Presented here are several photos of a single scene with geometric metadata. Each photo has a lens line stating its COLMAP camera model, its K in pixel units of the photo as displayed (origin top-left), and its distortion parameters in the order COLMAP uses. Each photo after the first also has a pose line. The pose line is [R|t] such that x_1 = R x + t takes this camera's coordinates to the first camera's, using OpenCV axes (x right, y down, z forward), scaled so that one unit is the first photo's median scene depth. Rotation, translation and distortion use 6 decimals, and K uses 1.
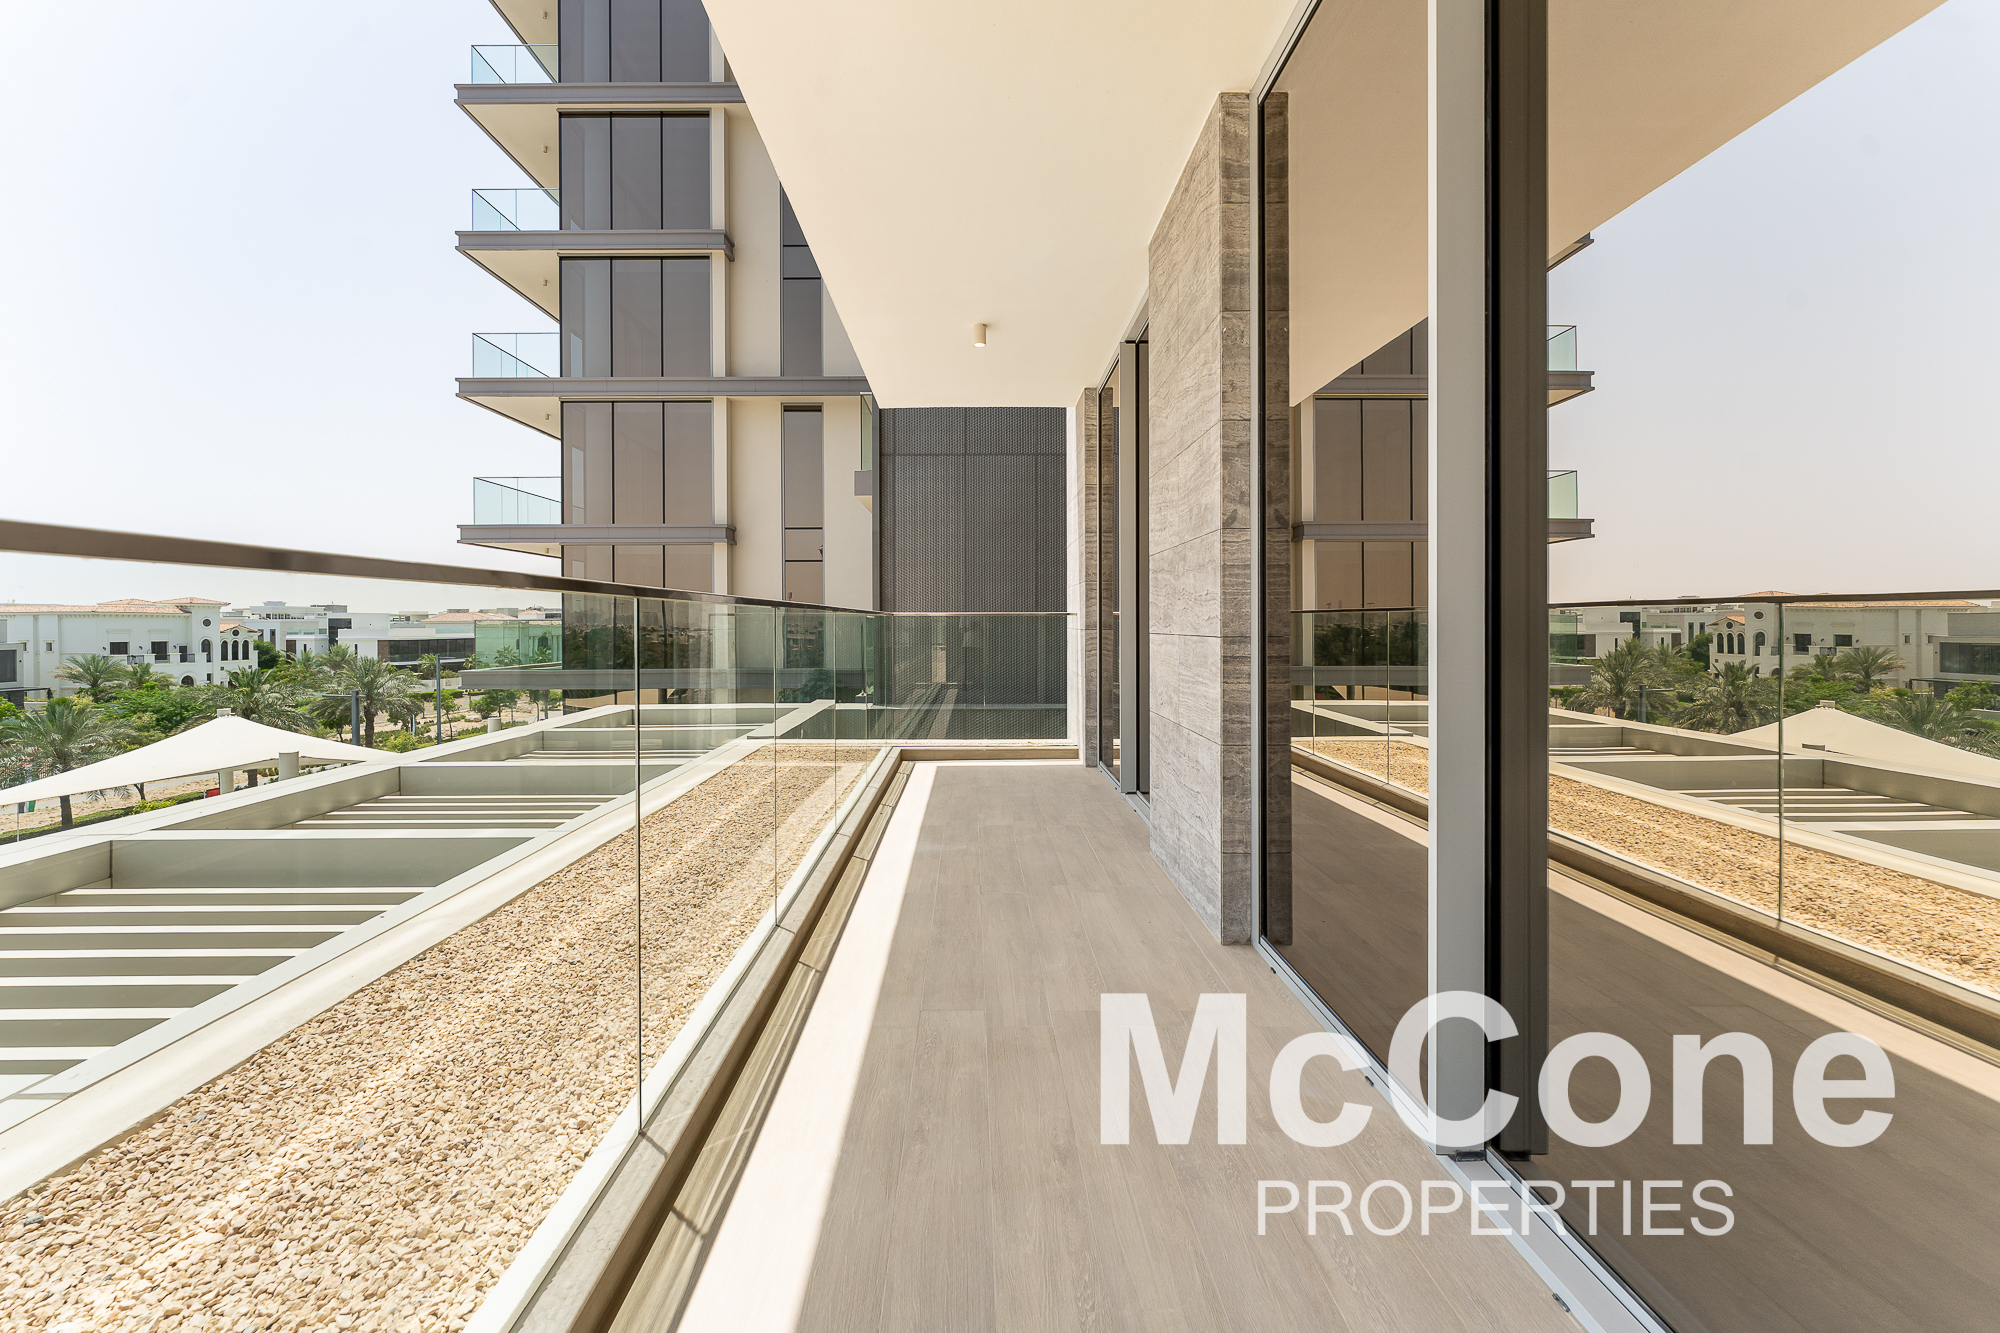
lens RADIAL K [[817.1, 0, 967.1], [0, 817.1, 617.3], [0, 0, 1]] dist [-0.001312, -0.000167]
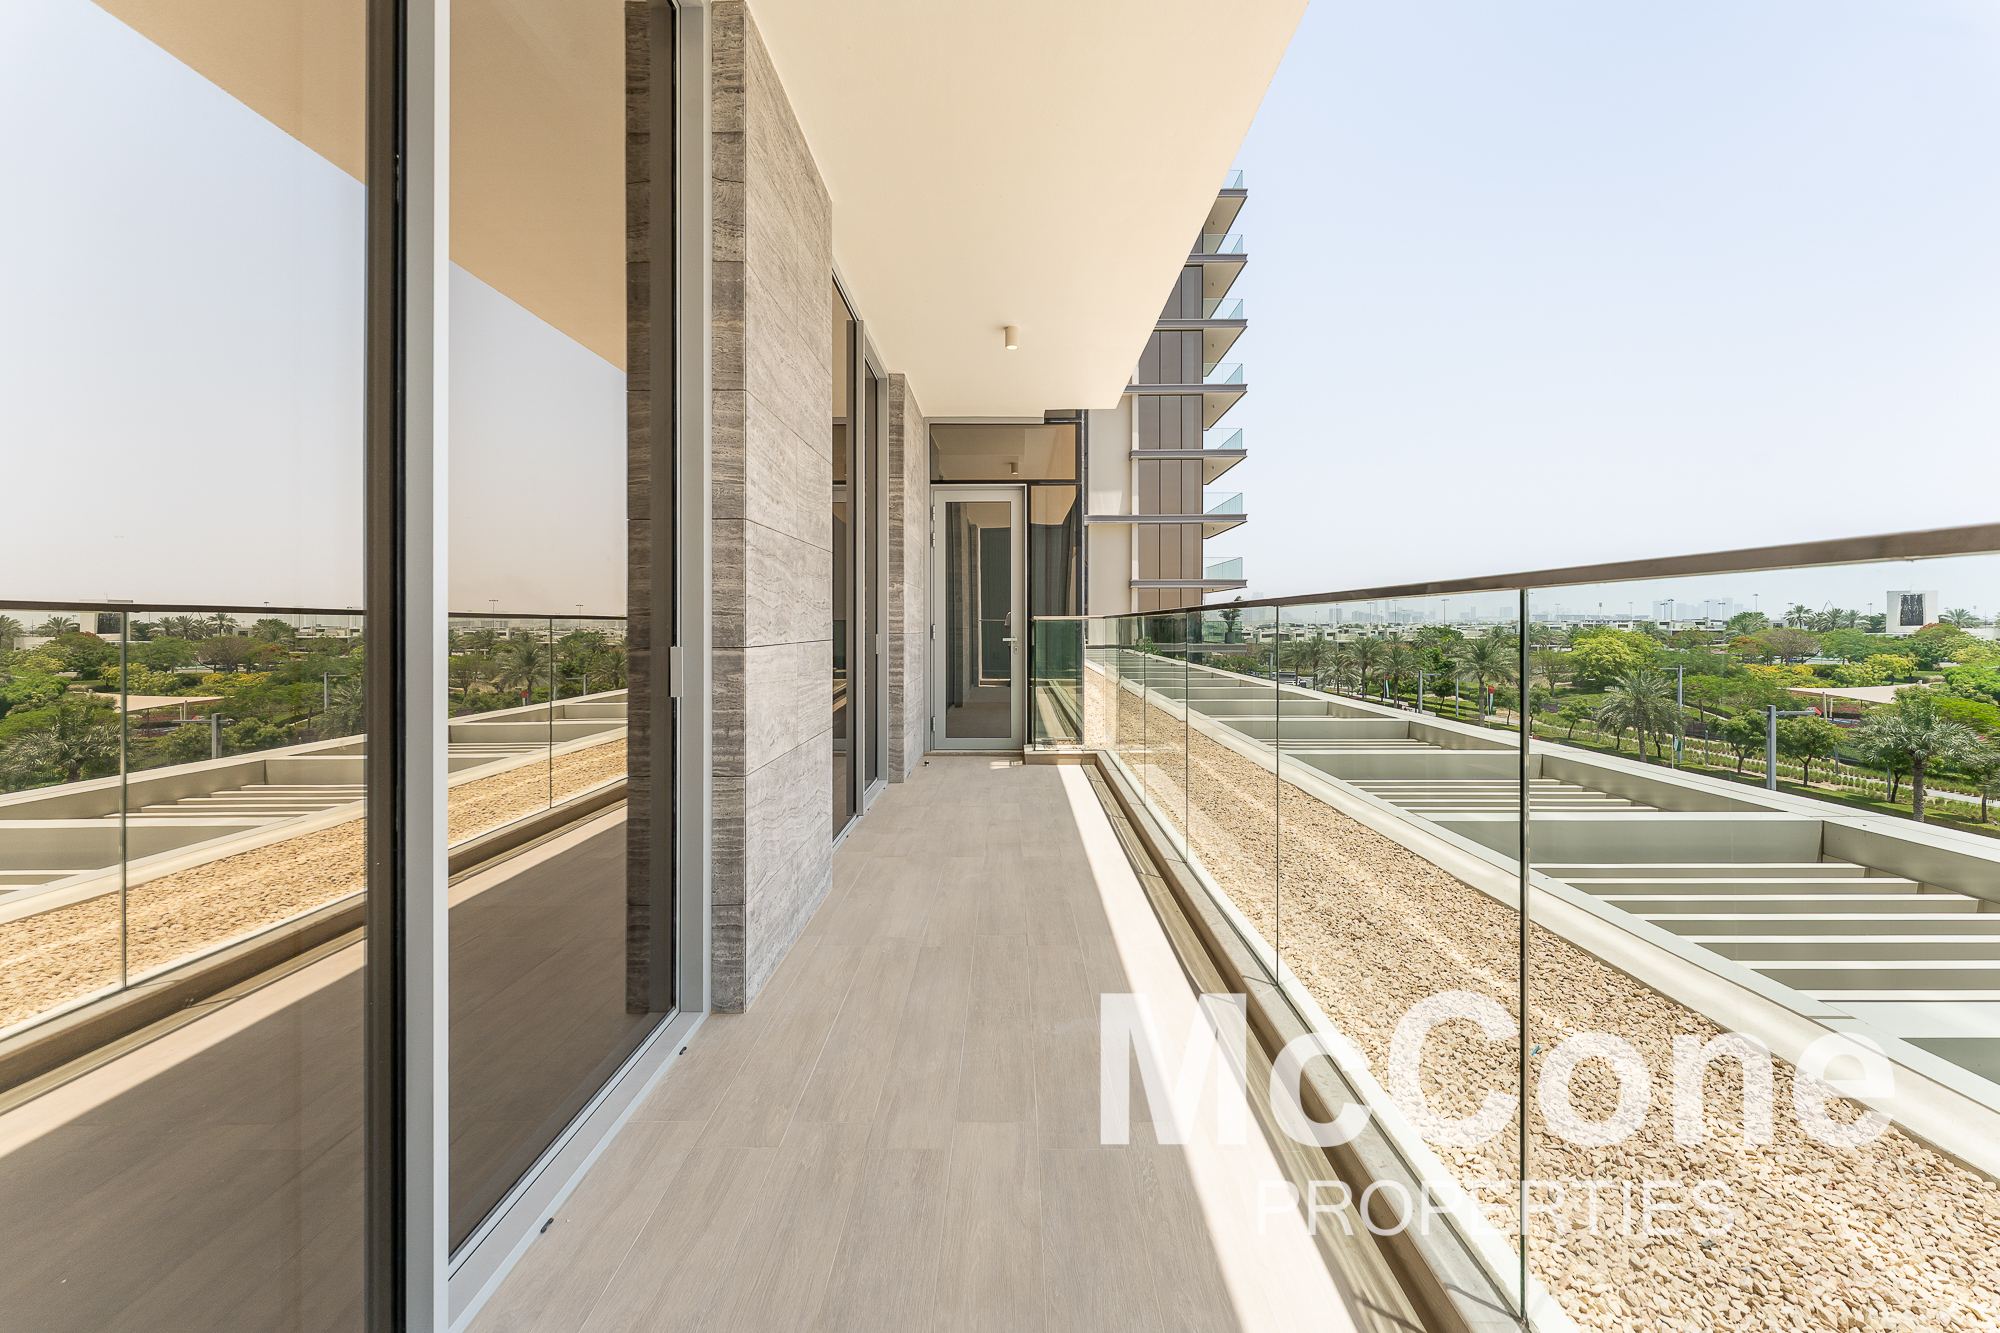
lens RADIAL K [[819.9, 0, 1015.6], [0, 819.9, 616.4], [0, 0, 1]] dist [0.000017, 0.000225]
pose [[-0.999874, 0.009768, -0.012515, 0.039687], [0.010000, 0.999776, -0.018679, 0.013263], [0.012329, -0.018802, -0.999747, 2.047983]]
